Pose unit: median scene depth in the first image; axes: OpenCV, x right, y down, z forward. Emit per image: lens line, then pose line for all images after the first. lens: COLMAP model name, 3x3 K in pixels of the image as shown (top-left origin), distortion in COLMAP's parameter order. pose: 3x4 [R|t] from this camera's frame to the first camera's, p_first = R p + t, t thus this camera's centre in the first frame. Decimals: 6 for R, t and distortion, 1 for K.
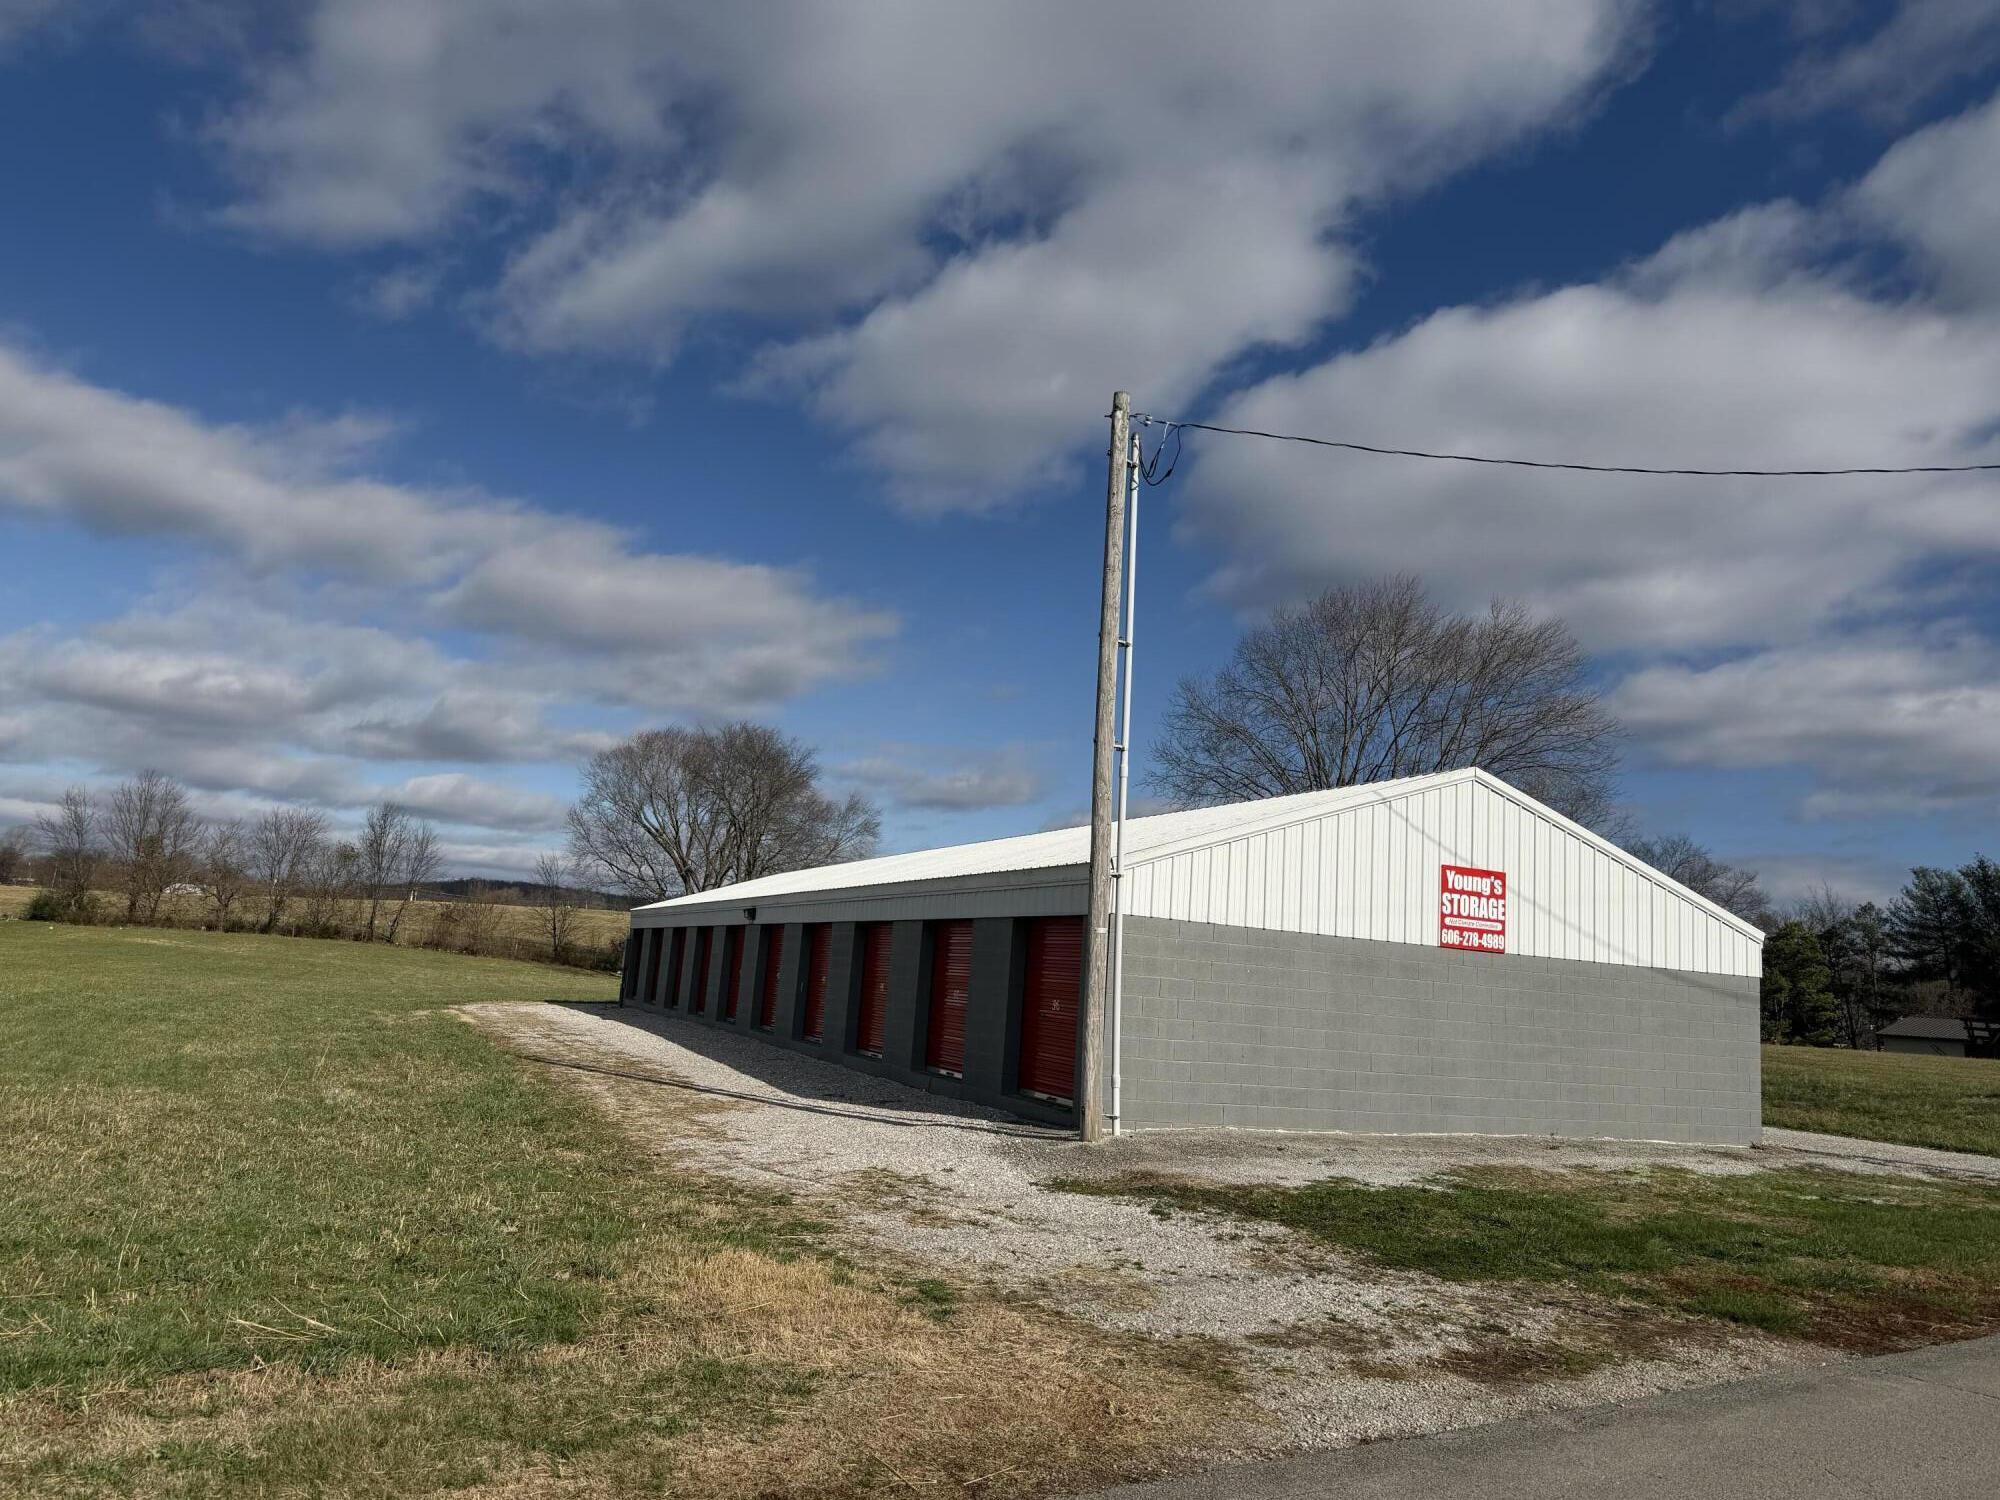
lens RADIAL K [[1416.5, 0, 1000.0], [0, 1416.5, 750.0], [0, 0, 1]] dist [0.085976, -0.116246]
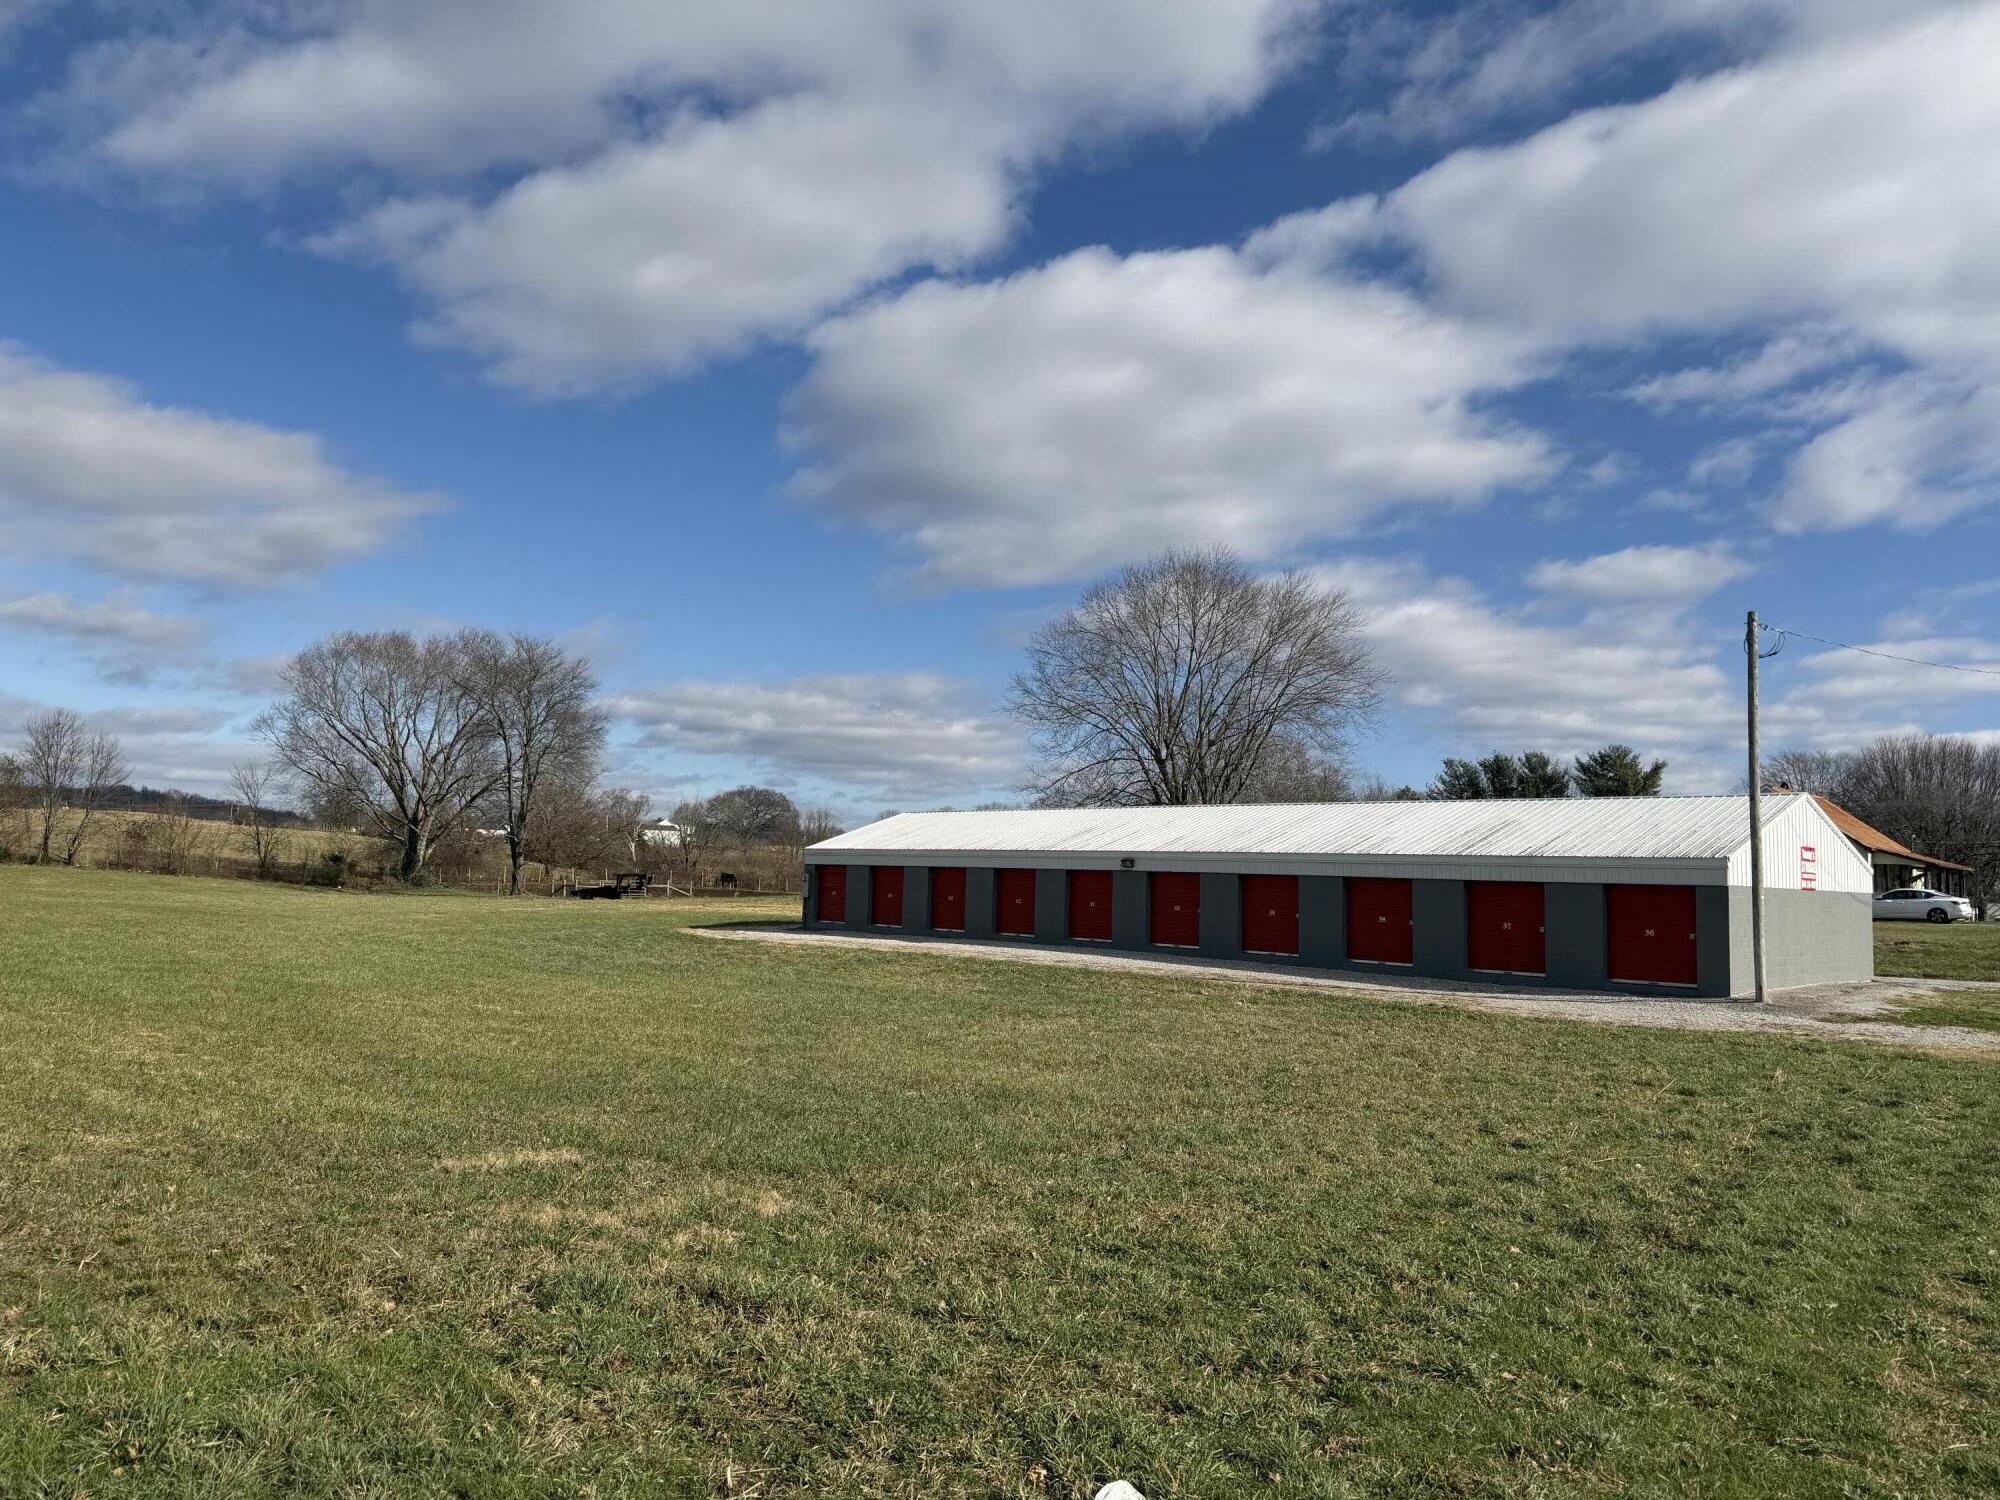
lens RADIAL K [[1416.5, 0, 1000.0], [0, 1416.5, 750.0], [0, 0, 1]] dist [0.085976, -0.116246]
pose [[0.946214, -0.008544, 0.323428, -0.156348], [-0.017882, 0.996742, 0.078648, -0.020994], [-0.323046, -0.080202, 0.942979, -0.050764]]
